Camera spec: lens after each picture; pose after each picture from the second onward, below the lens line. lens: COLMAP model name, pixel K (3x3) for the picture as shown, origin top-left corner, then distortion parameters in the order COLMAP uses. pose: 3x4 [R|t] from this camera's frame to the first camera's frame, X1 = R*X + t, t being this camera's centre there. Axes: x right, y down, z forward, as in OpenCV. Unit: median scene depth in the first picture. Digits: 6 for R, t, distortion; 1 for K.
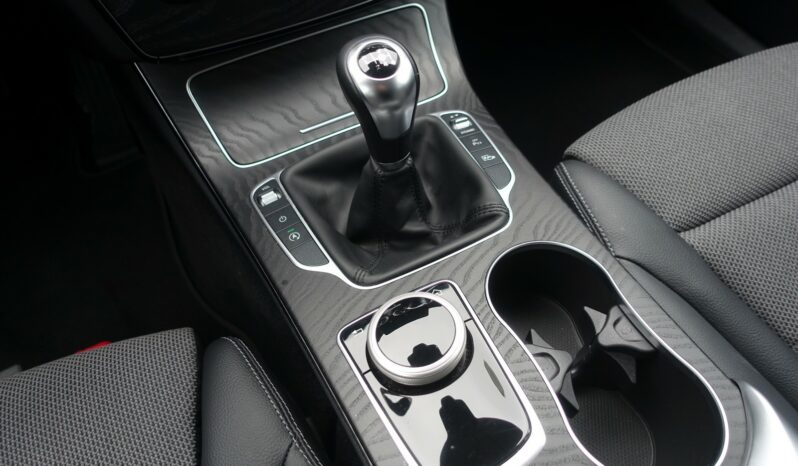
lens RADIAL K [[548.2, 0, 399.0], [0, 548.2, 233.0], [0, 0, 1]] dist [-0.004745, 0.000628]
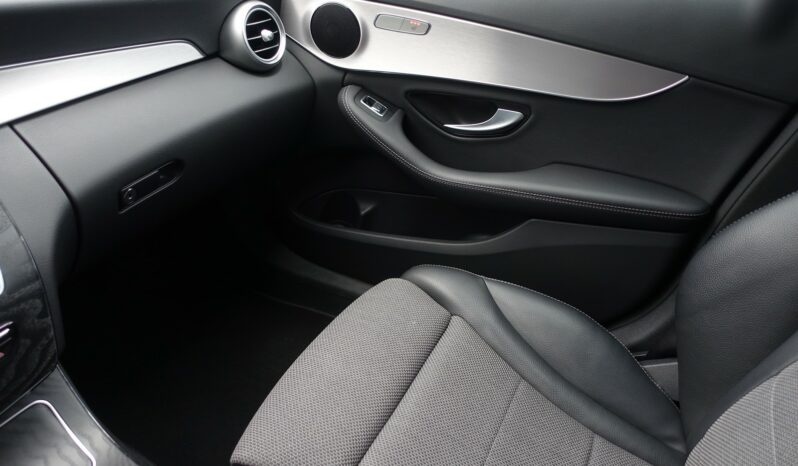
lens RADIAL K [[548.2, 0, 399.0], [0, 548.2, 233.0], [0, 0, 1]] dist [-0.004745, 0.000628]
pose [[0.792931, -0.275548, 0.543446, 0.118375], [0.469853, 0.844377, -0.257420, -0.111512], [-0.387942, 0.459456, 0.799000, -0.309463]]
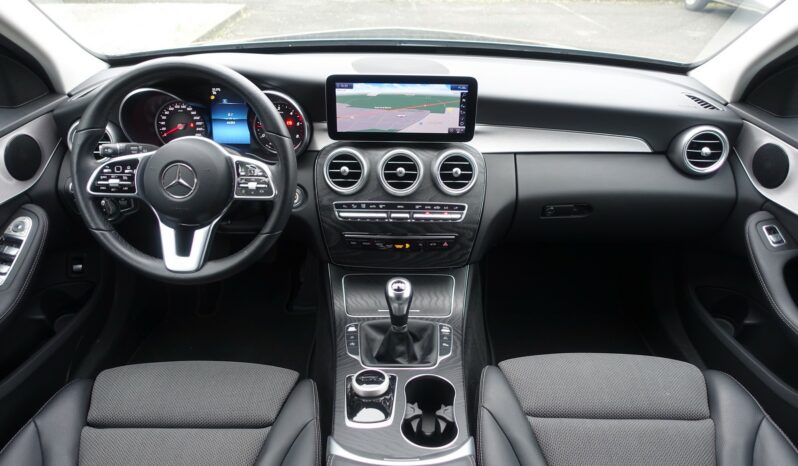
lens RADIAL K [[548.2, 0, 399.0], [0, 548.2, 233.0], [0, 0, 1]] dist [-0.004745, 0.000628]
pose [[0.897736, 0.258963, -0.356382, 0.687078], [-0.387252, 0.849558, -0.358173, 0.355890], [0.210014, 0.459554, 0.862962, -1.200191]]
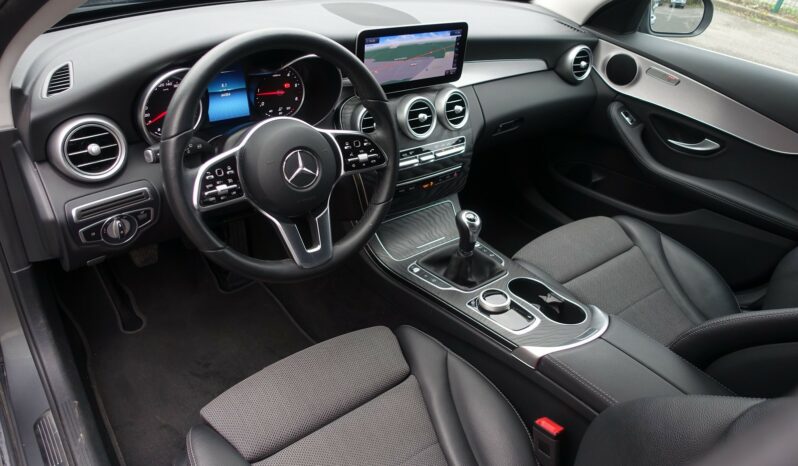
lens RADIAL K [[548.2, 0, 399.0], [0, 548.2, 233.0], [0, 0, 1]] dist [-0.004745, 0.000628]
pose [[0.965722, 0.008368, 0.259444, -0.996228], [0.078481, 0.943294, -0.322549, 0.604214], [-0.247431, 0.331854, 0.910303, -1.396164]]
